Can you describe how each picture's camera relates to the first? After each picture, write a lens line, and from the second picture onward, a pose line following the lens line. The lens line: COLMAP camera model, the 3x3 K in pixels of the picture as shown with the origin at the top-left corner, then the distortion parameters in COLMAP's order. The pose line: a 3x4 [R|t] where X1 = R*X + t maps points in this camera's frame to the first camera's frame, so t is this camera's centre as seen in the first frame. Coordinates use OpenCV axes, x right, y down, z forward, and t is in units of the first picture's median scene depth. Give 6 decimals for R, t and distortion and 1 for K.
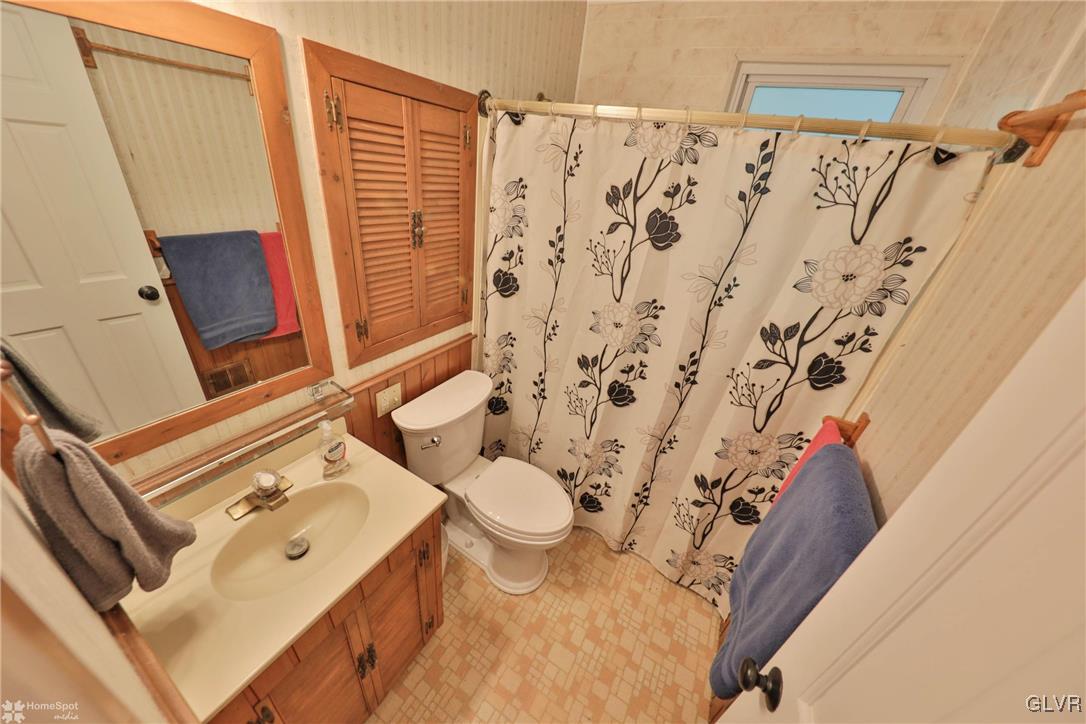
lens RADIAL K [[364.4, 0, 532.8], [0, 364.4, 362.2], [0, 0, 1]] dist [-0.008686, -0.001213]
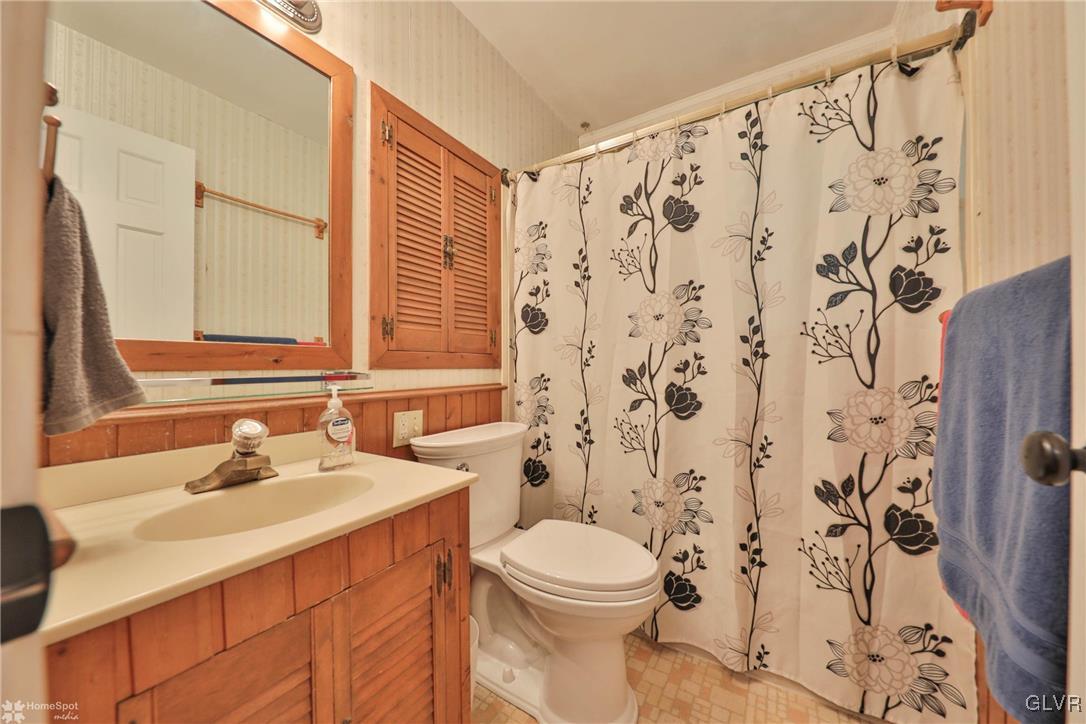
lens RADIAL K [[364.4, 0, 545.7], [0, 364.4, 363.1], [0, 0, 1]] dist [-0.008686, -0.001213]
pose [[0.994067, -0.107913, -0.013633, -0.052250], [0.088253, 0.873451, -0.478847, 0.421044], [0.063581, 0.474803, 0.877792, 0.227809]]
